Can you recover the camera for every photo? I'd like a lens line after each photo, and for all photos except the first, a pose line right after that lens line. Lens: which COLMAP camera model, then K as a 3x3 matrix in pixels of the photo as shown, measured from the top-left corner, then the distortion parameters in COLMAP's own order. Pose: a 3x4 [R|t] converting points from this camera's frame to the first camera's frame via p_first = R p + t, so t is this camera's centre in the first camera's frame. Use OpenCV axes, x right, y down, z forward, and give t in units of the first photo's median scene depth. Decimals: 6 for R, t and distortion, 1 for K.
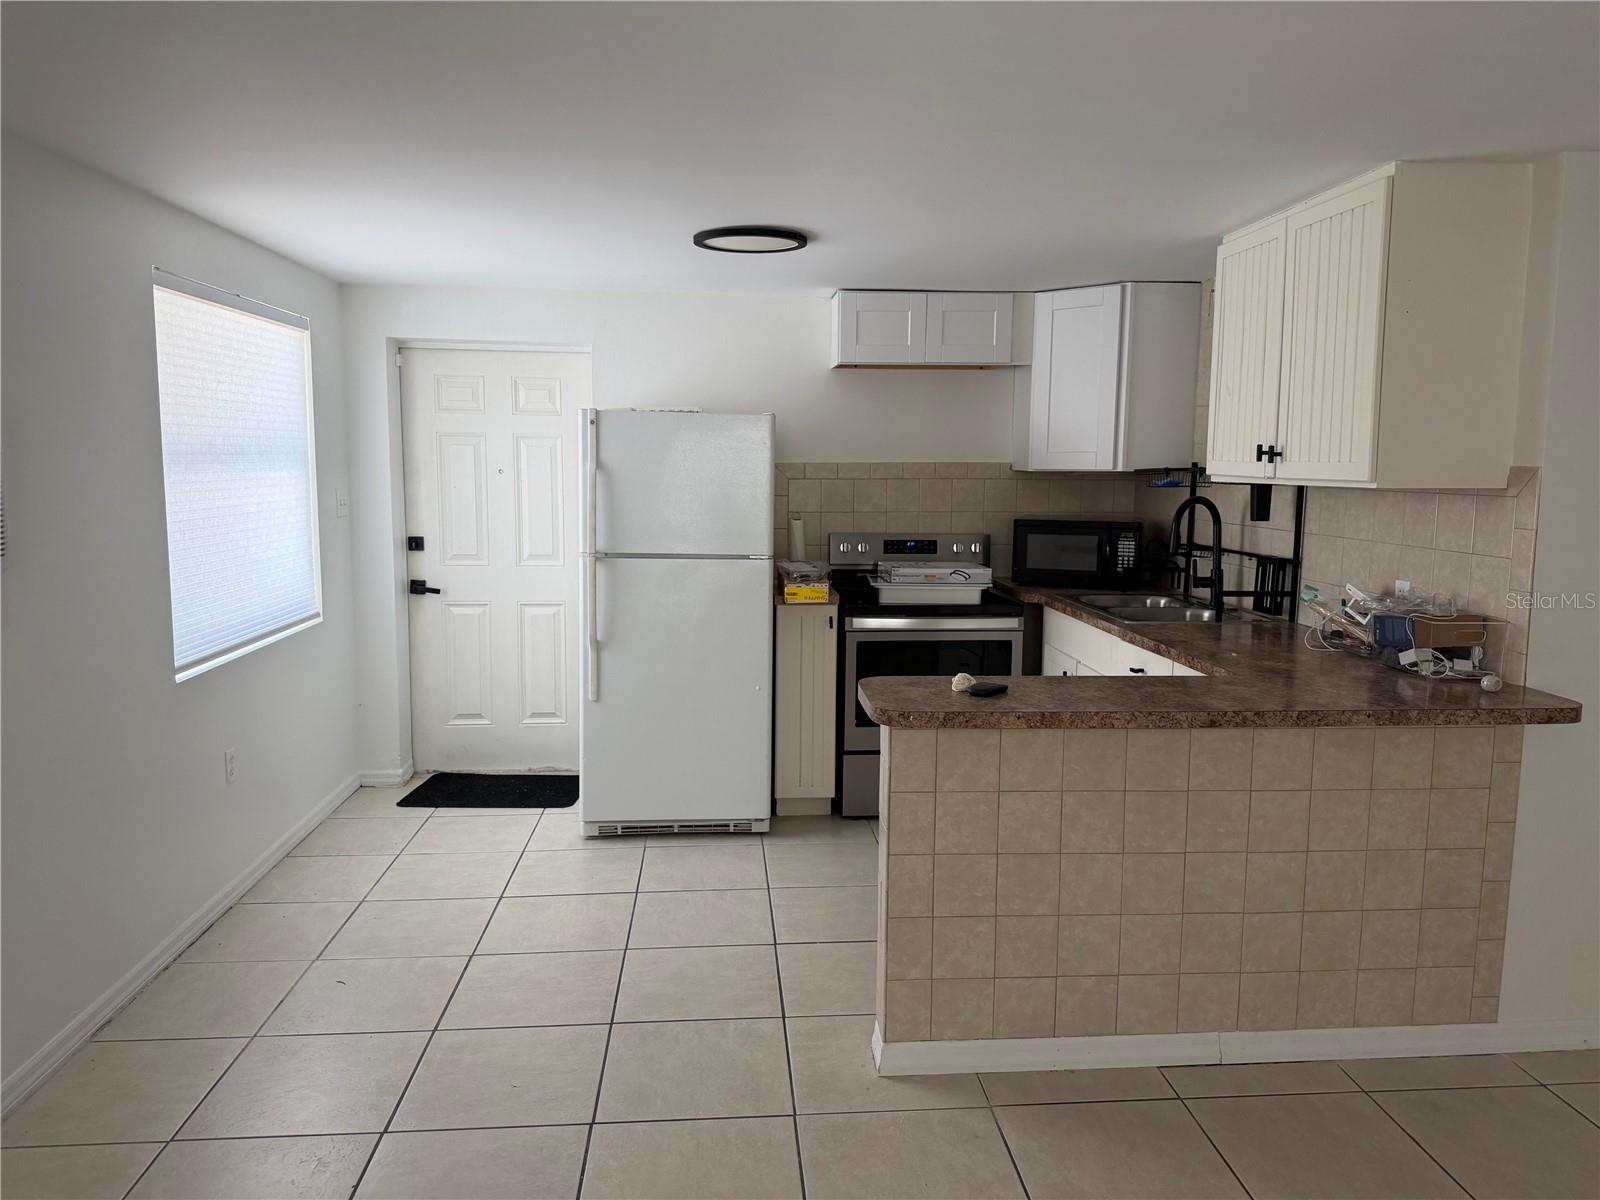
lens RADIAL K [[1175.6, 0, 806.5], [0, 1175.6, 610.1], [0, 0, 1]] dist [0.081920, -0.021439]
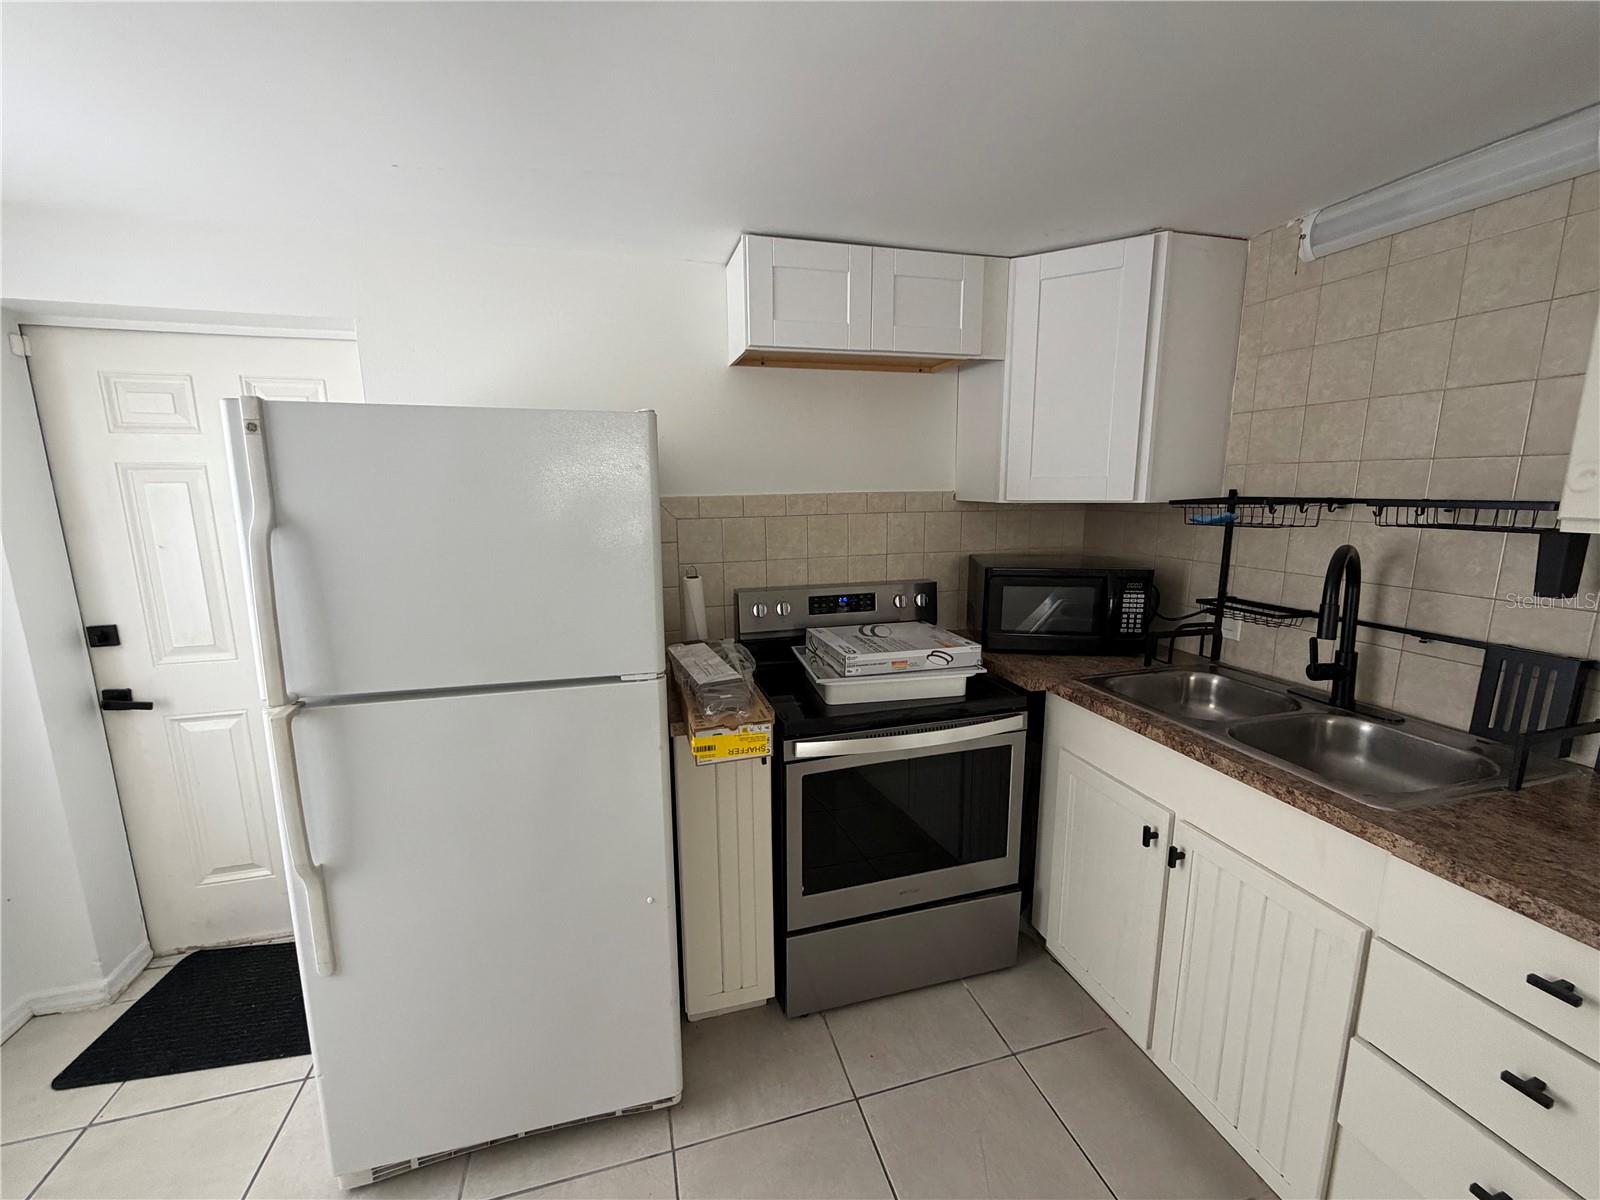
lens RADIAL K [[635.9, 0, 792.1], [0, 635.9, 598.3], [0, 0, 1]] dist [-0.001338, 0.000157]
pose [[0.982675, -0.050331, 0.178370, -0.019295], [0.041187, 0.997658, 0.054605, -0.086008], [-0.180701, -0.046313, 0.982447, 0.631368]]
